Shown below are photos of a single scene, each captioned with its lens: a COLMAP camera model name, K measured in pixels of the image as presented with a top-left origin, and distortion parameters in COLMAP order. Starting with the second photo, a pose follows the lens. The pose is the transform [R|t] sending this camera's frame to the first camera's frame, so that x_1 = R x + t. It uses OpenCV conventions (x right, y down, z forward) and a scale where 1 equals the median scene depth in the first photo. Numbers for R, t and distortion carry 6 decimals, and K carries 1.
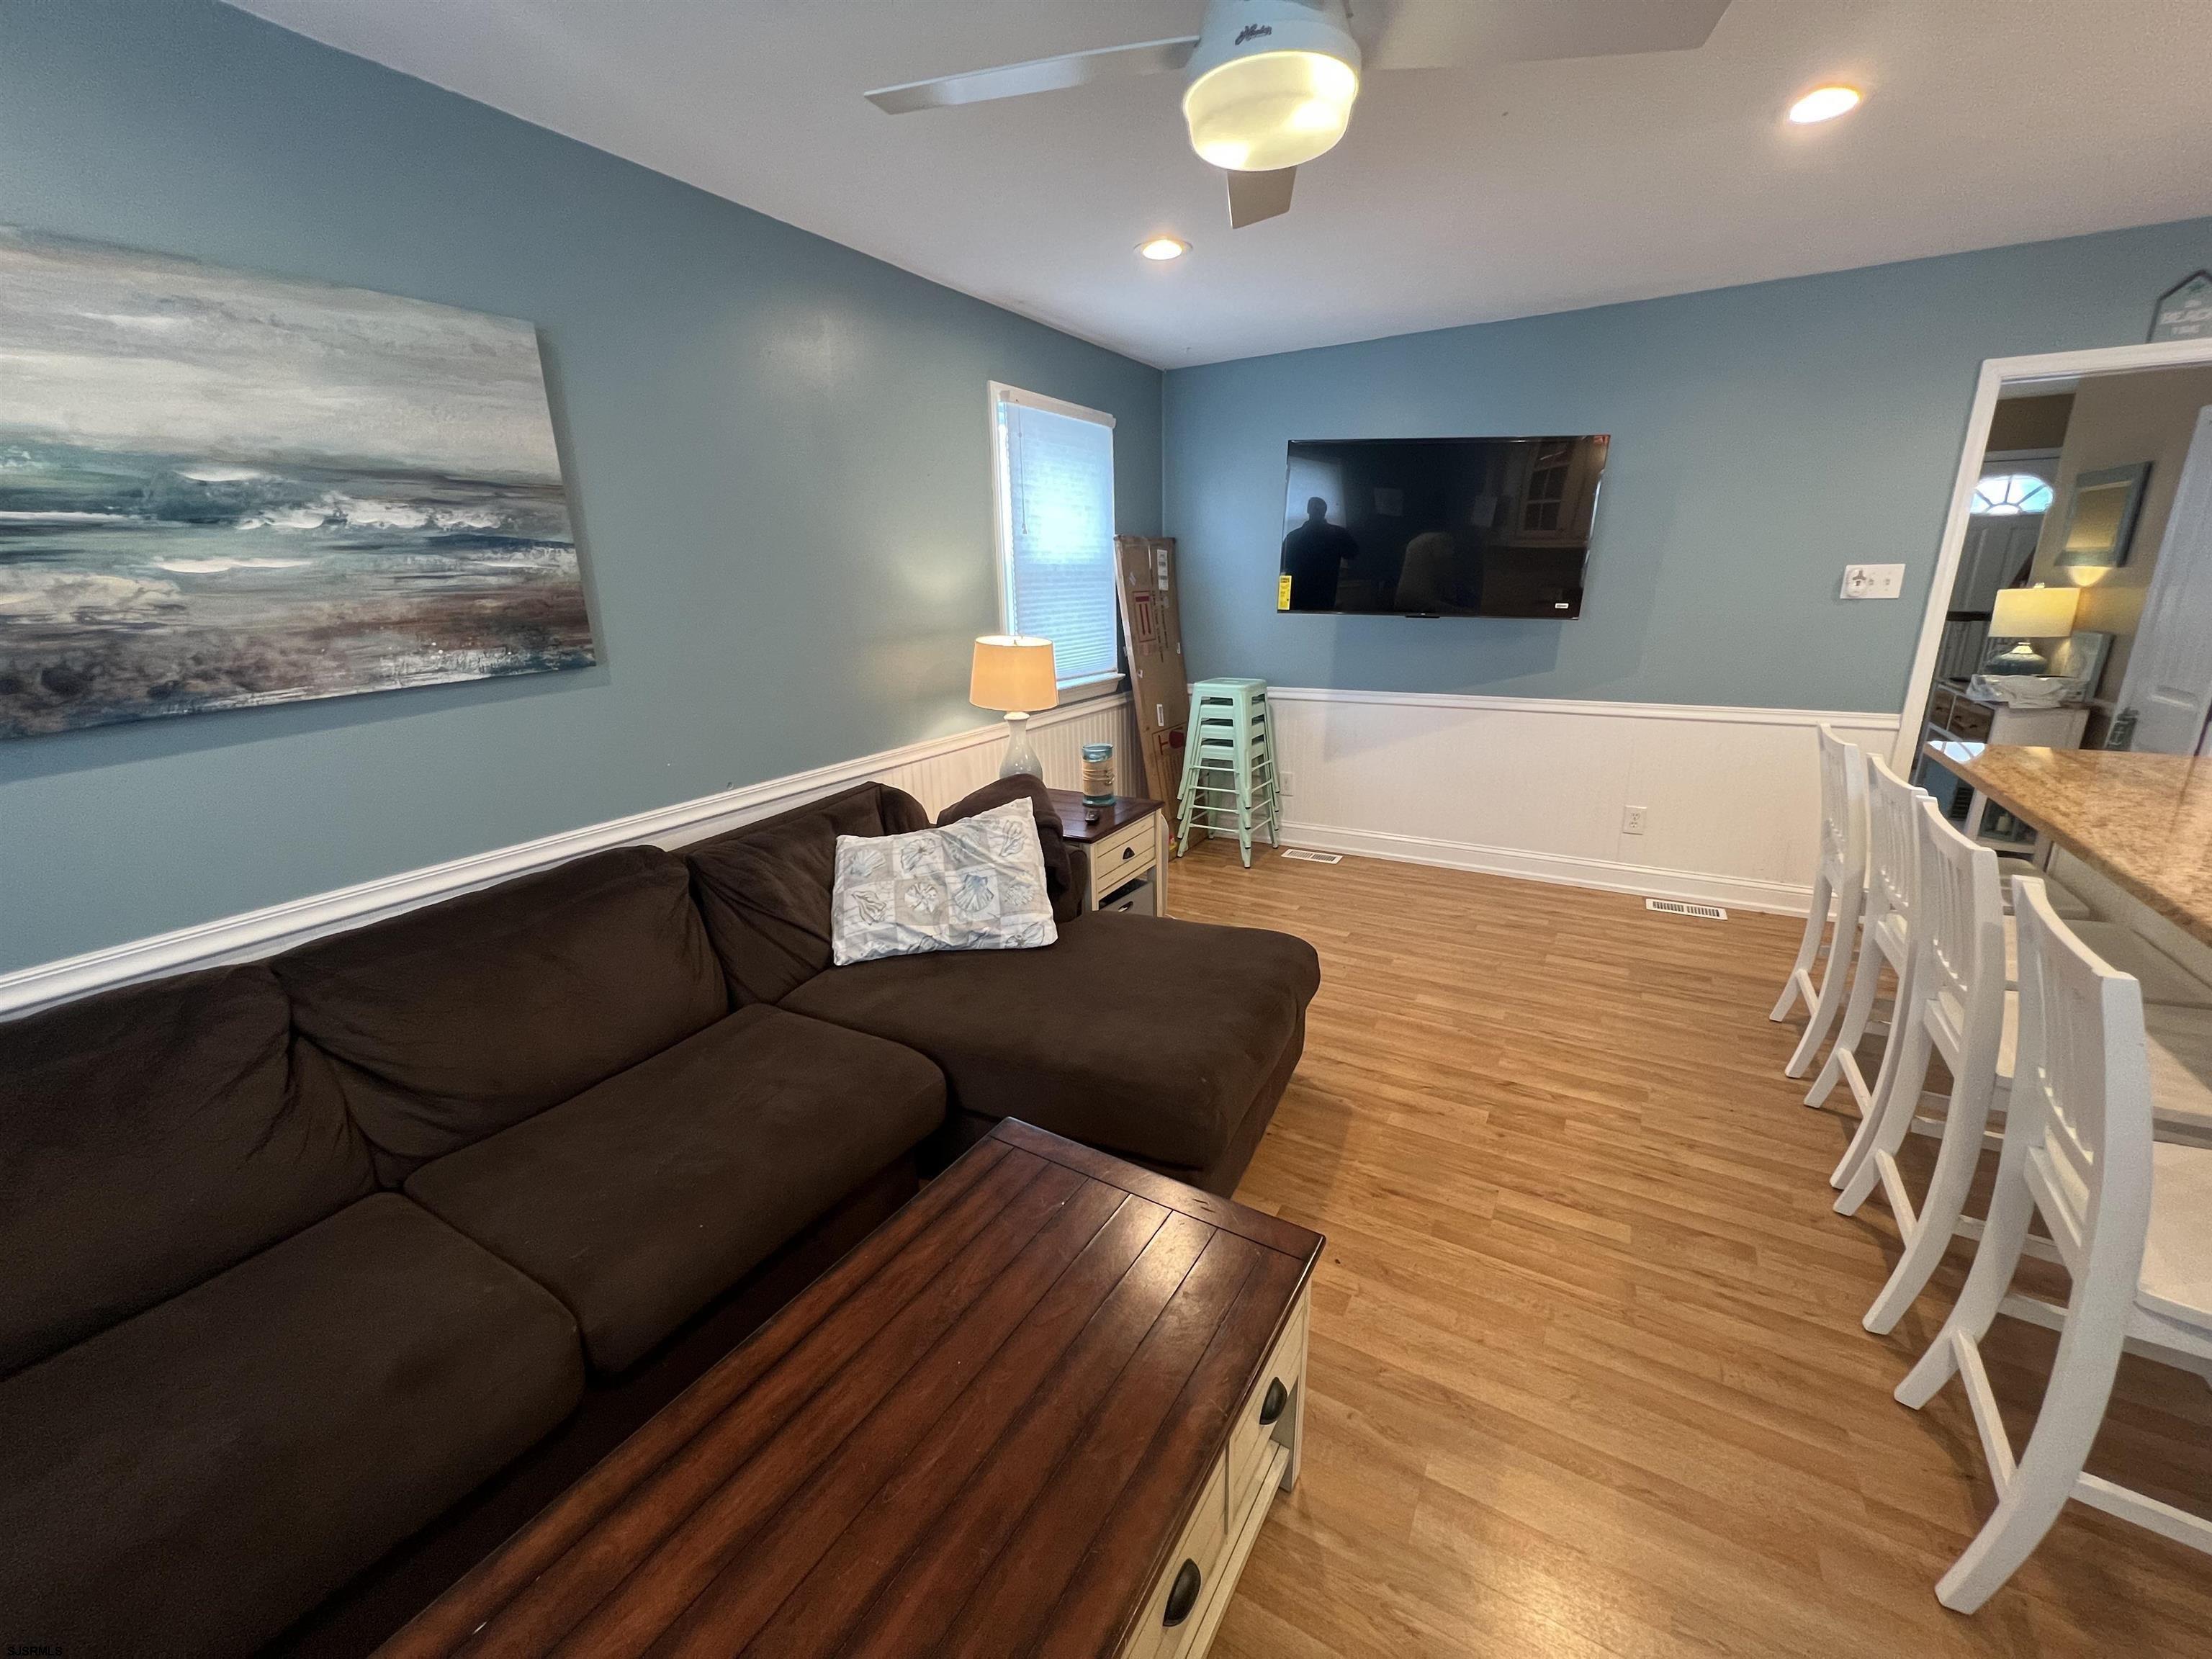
lens RADIAL K [[881.6, 0, 1098.7], [0, 881.6, 822.7], [0, 0, 1]] dist [-0.002322, -0.000406]
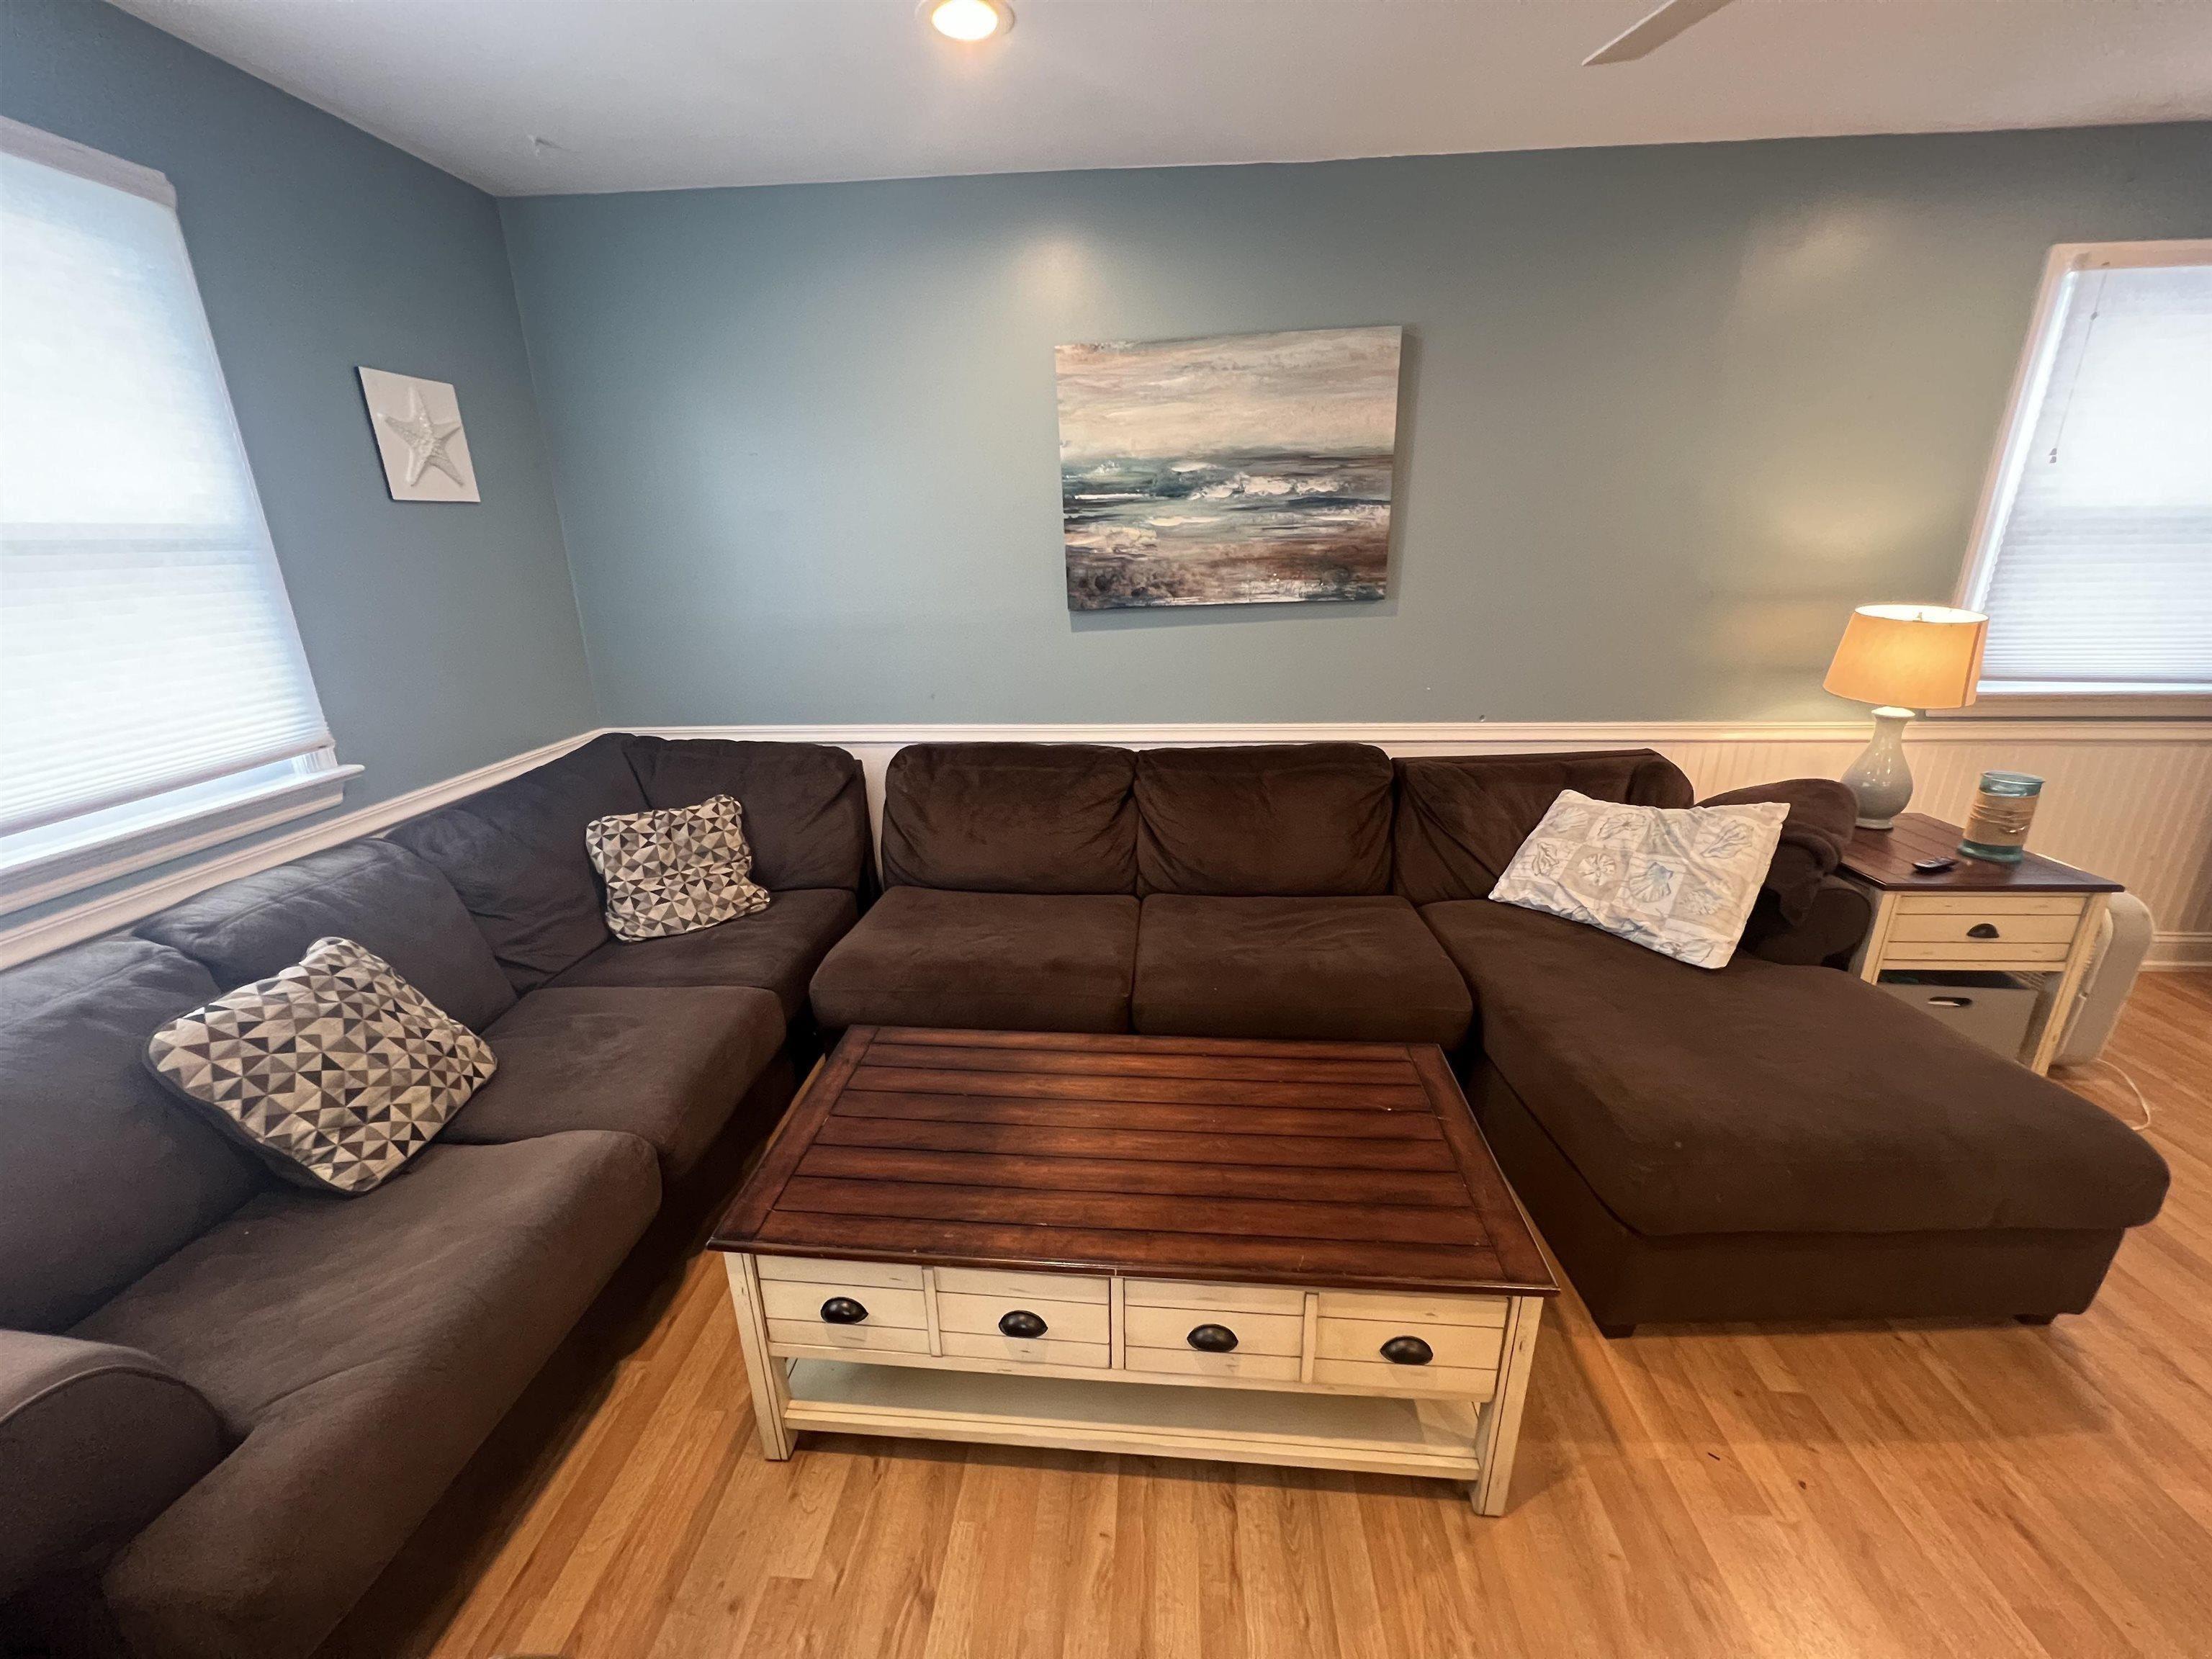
lens RADIAL K [[881.6, 0, 1098.7], [0, 881.6, 822.7], [0, 0, 1]] dist [-0.002322, -0.000406]
pose [[0.447064, 0.291549, -0.845656, 0.434331], [-0.235022, 0.950462, 0.203435, -0.037040], [0.863075, 0.107800, 0.493438, 0.063654]]
